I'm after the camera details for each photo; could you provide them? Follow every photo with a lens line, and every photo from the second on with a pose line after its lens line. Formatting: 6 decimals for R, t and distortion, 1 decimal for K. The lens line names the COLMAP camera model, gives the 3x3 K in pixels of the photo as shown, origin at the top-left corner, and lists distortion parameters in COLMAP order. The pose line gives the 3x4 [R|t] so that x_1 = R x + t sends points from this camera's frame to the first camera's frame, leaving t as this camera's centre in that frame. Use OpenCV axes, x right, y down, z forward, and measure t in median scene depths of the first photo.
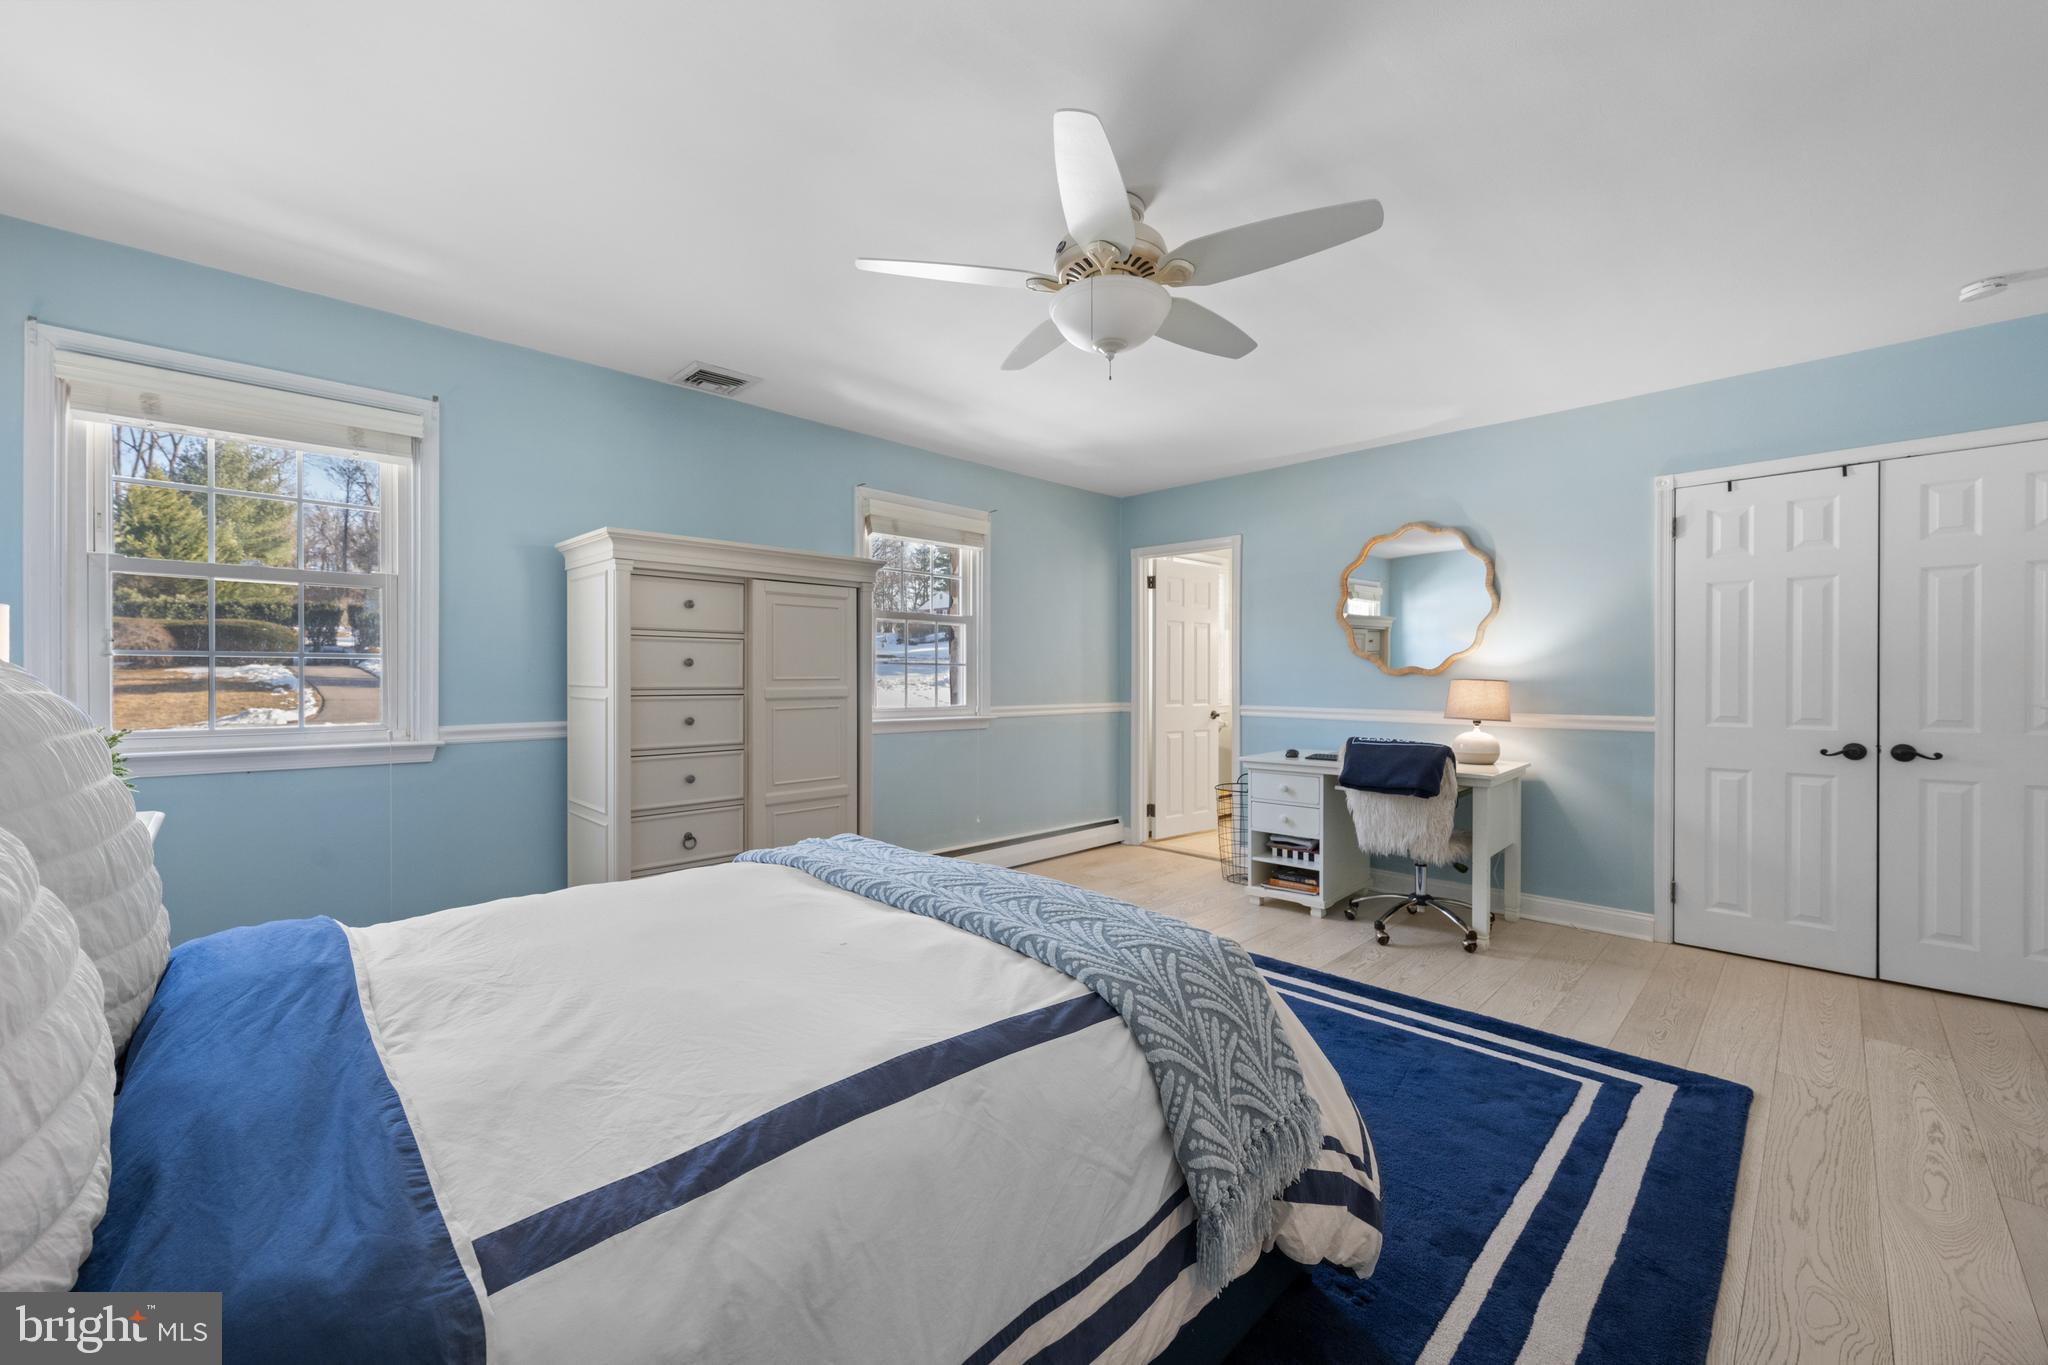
lens RADIAL K [[805.6, 0, 1014.8], [0, 805.6, 682.8], [0, 0, 1]] dist [0.000798, 0.000102]
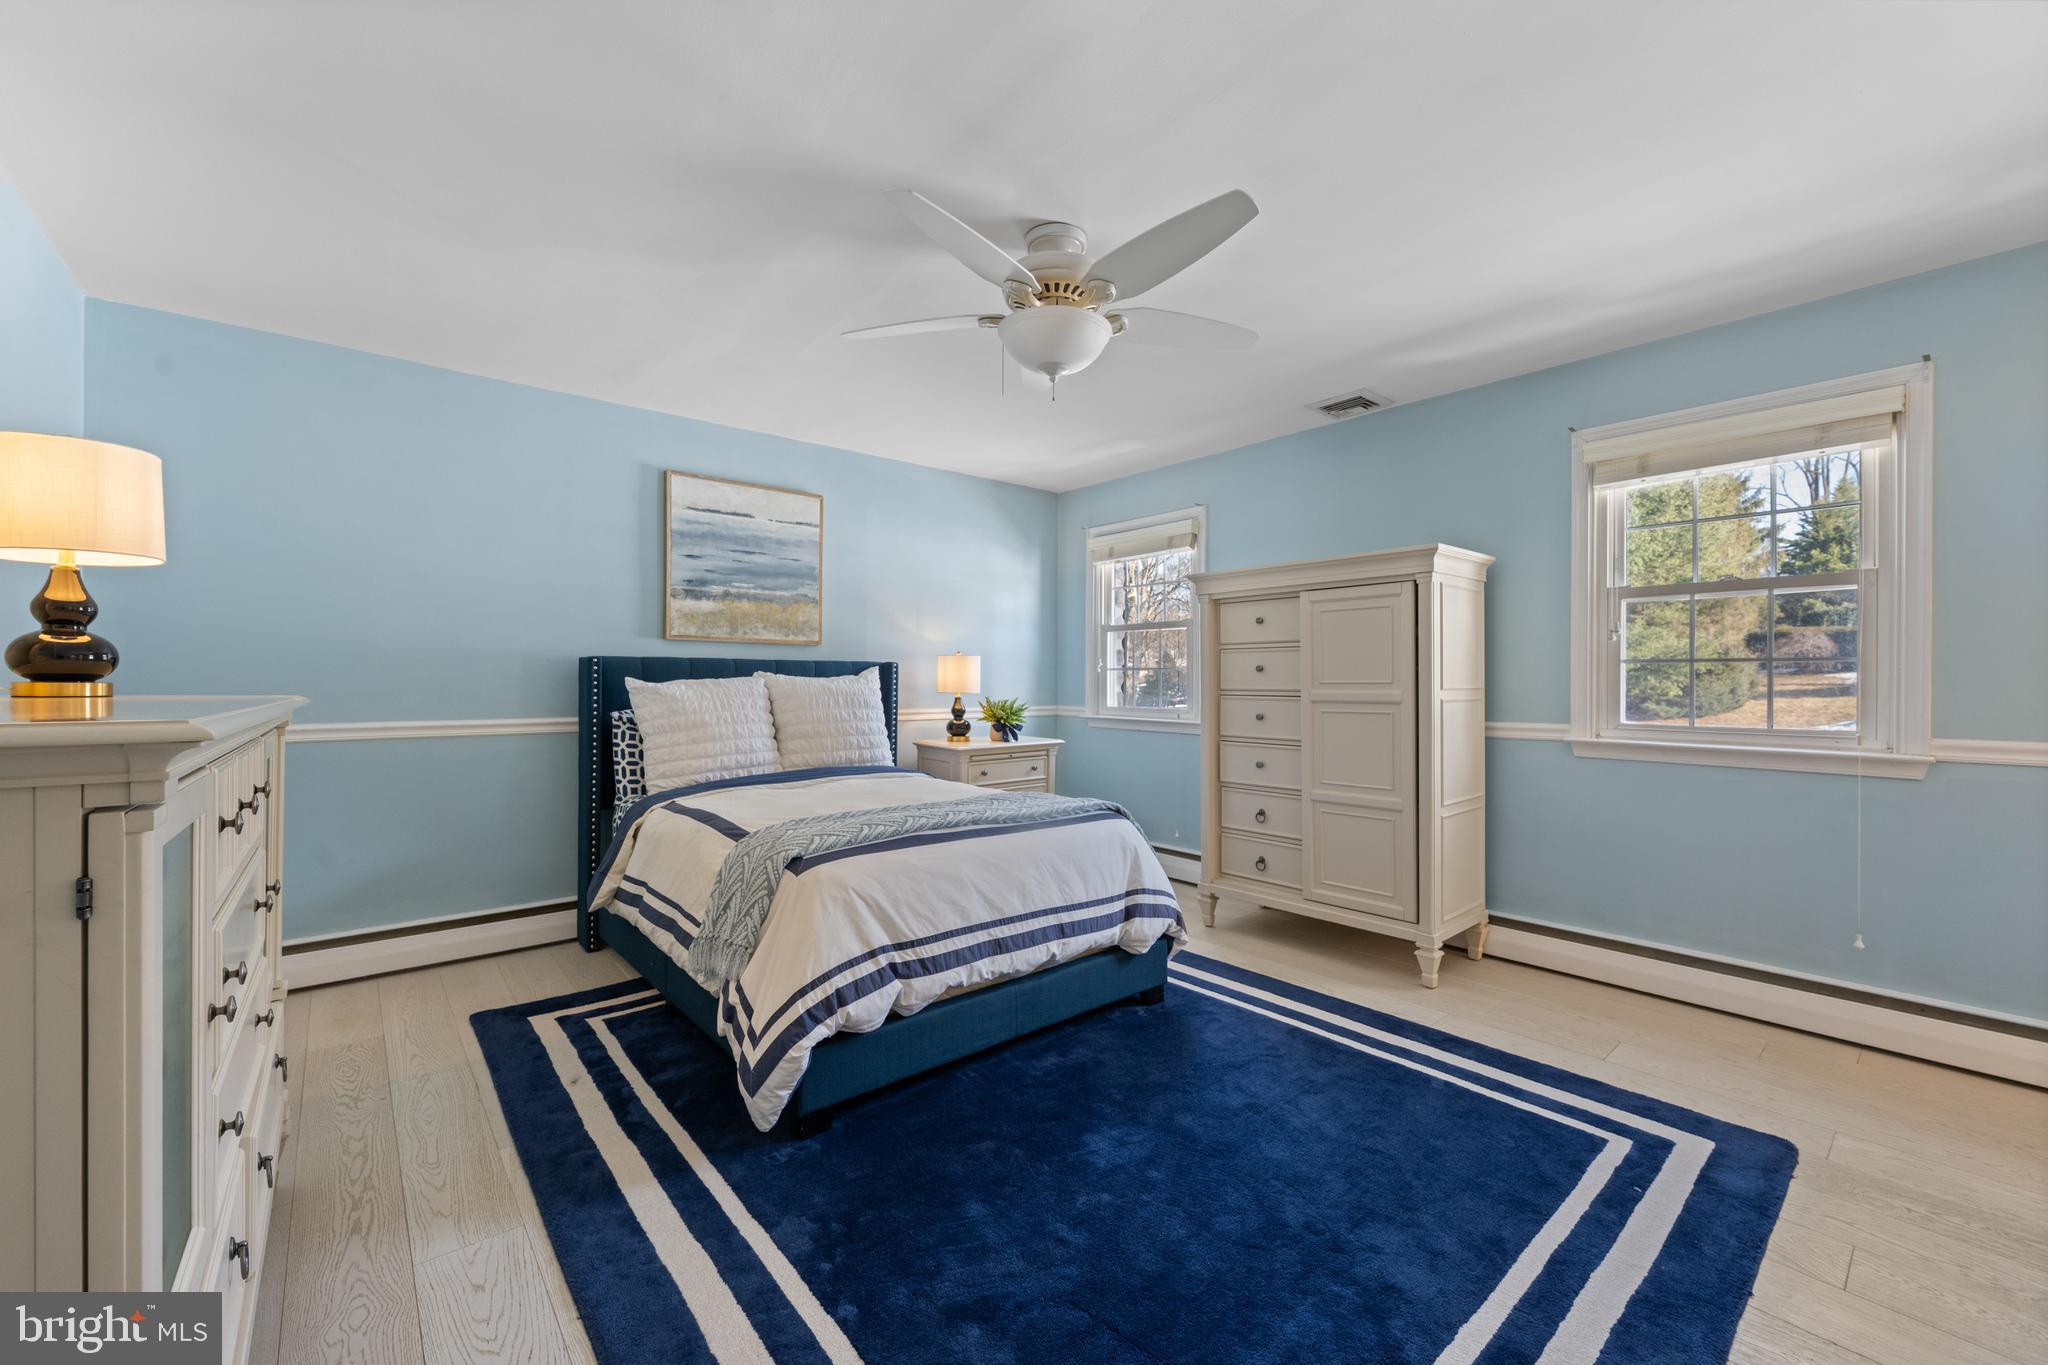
lens RADIAL K [[806.5, 0, 1065.4], [0, 806.5, 681.7], [0, 0, 1]] dist [0.000374, 0.000037]
pose [[-0.048718, 0.001851, -0.998811, 0.507683], [-0.005925, 0.999980, 0.002142, -0.003950], [0.998795, 0.006022, -0.048706, 0.470455]]
